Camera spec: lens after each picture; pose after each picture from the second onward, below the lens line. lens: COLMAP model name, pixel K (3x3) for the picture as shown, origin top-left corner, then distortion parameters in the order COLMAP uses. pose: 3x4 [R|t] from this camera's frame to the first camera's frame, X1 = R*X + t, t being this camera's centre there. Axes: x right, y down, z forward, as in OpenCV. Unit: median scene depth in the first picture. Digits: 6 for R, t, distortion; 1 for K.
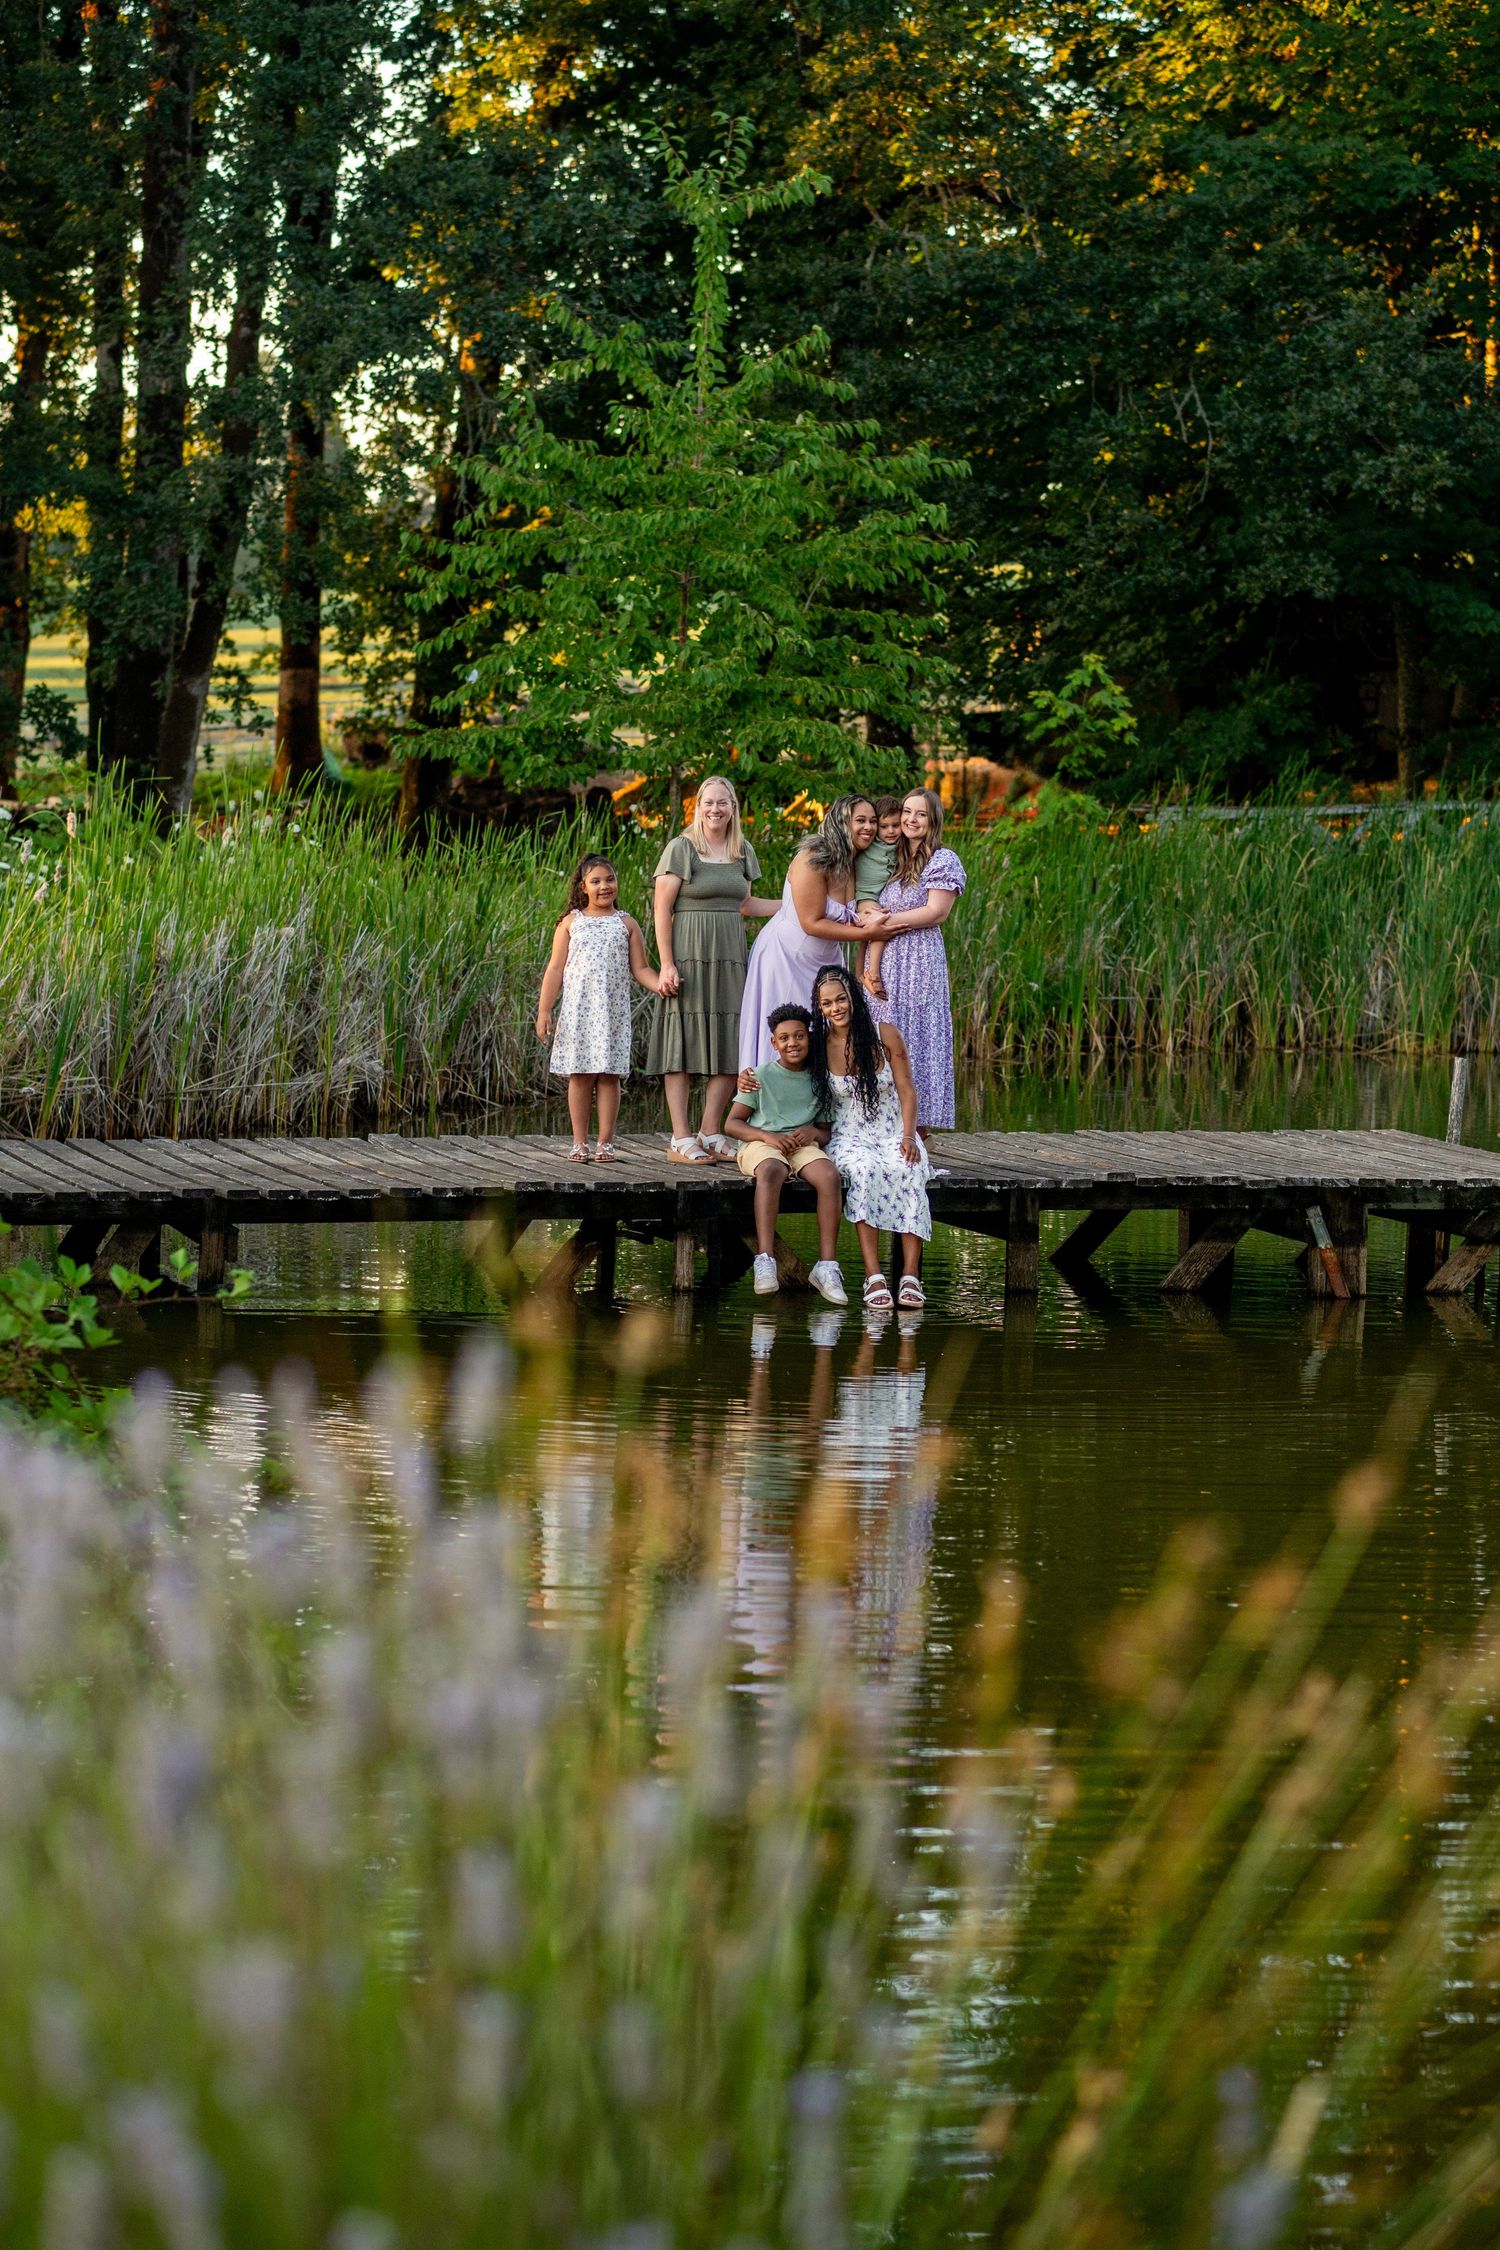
lens RADIAL K [[5356.1, 0, 750.0], [0, 5356.1, 1125.0], [0, 0, 1]] dist [-0.020607, 0.344747]
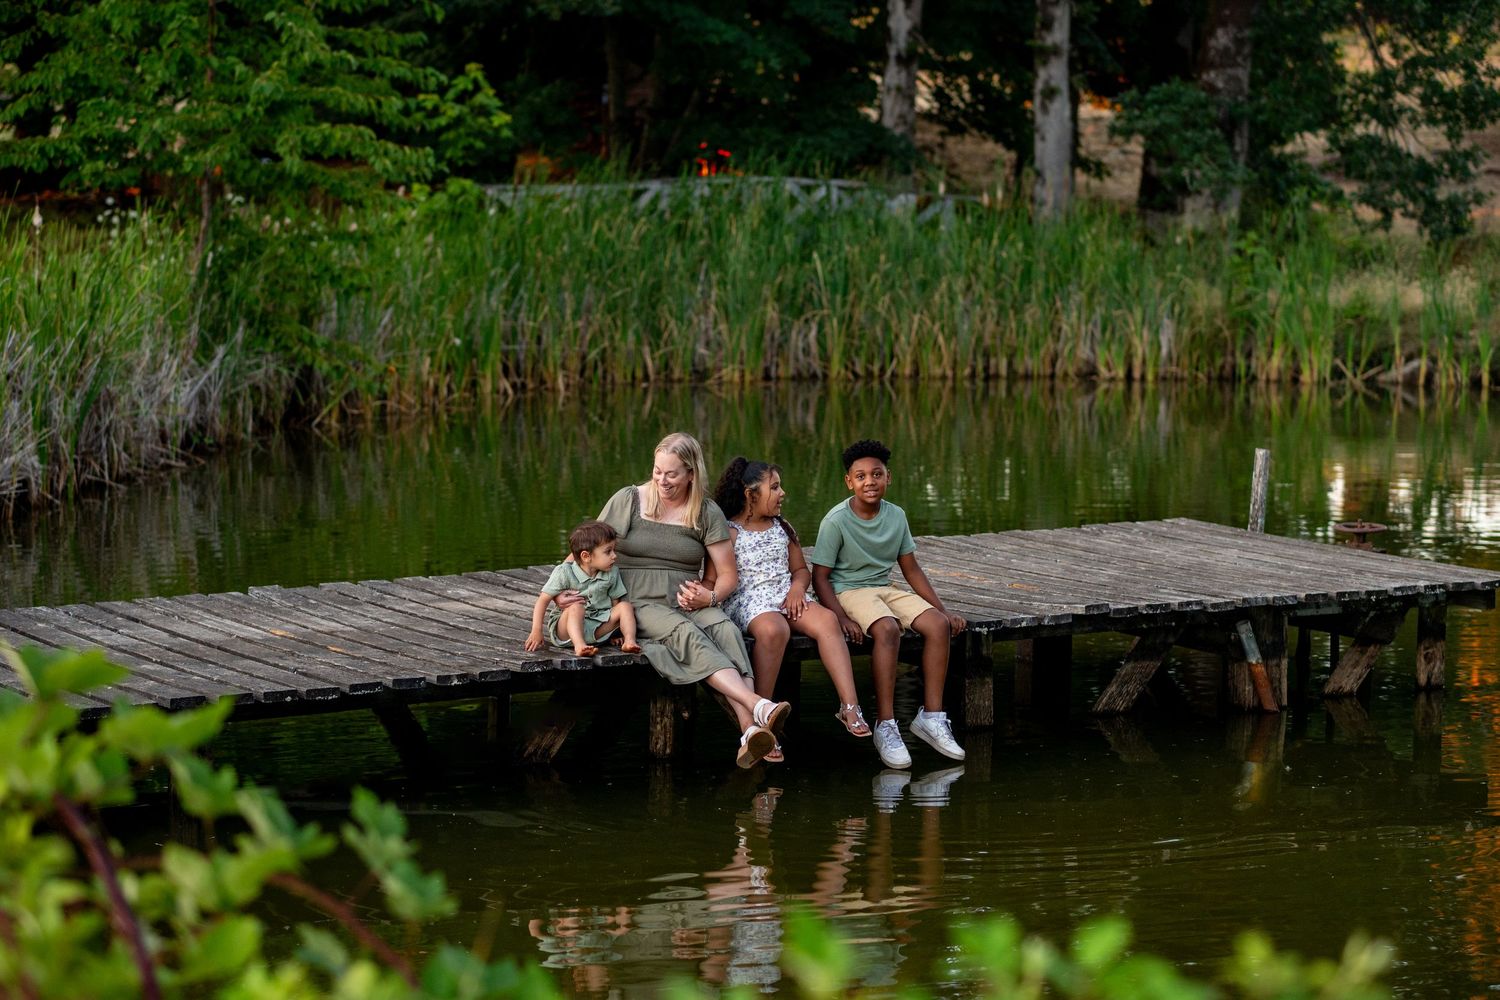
lens RADIAL K [[3574.2, 0, 750.0], [0, 3574.2, 500.0], [0, 0, 1]] dist [-0.005567, -0.104638]
pose [[0.970968, -0.043412, 0.235236, -0.083147], [0.035283, 0.998629, 0.038660, -0.021741], [-0.236592, -0.029237, 0.971169, 0.233757]]
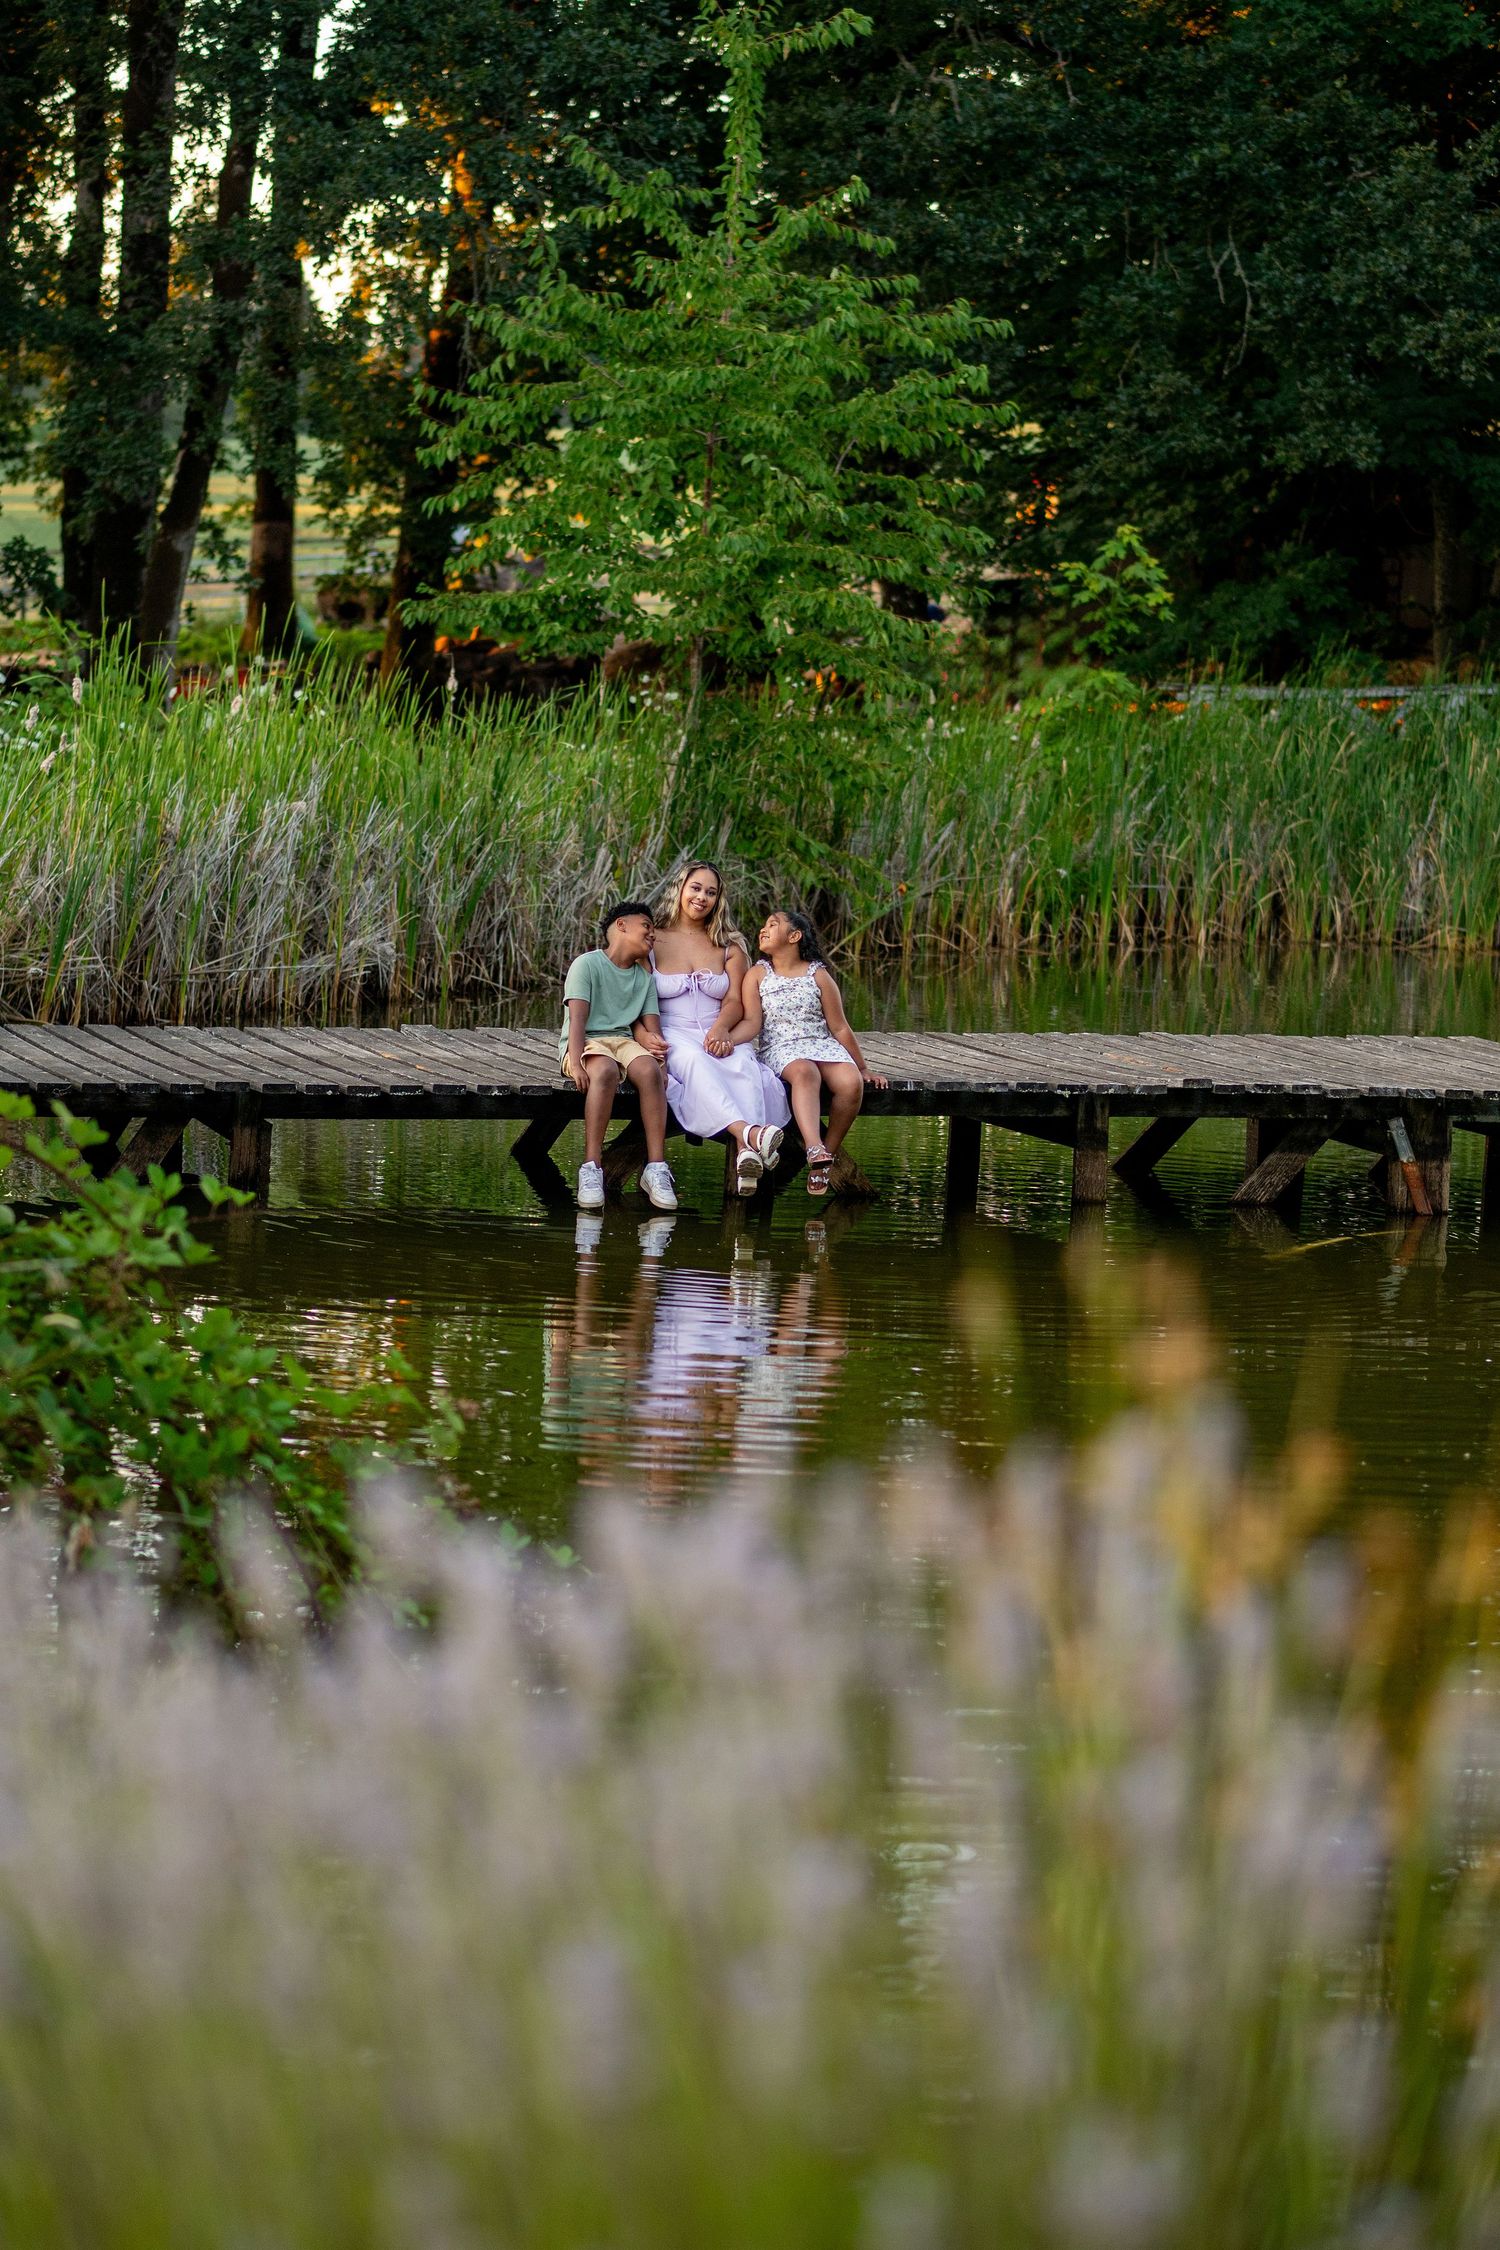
lens RADIAL K [[5587.1, 0, 750.0], [0, 5587.1, 1125.0], [0, 0, 1]] dist [-0.011866, 0.099480]
pose [[0.999840, 0.016447, 0.007027, -0.010051], [-0.016596, 0.999626, 0.021747, -0.001950], [-0.006667, -0.021860, 0.999739, 0.004833]]
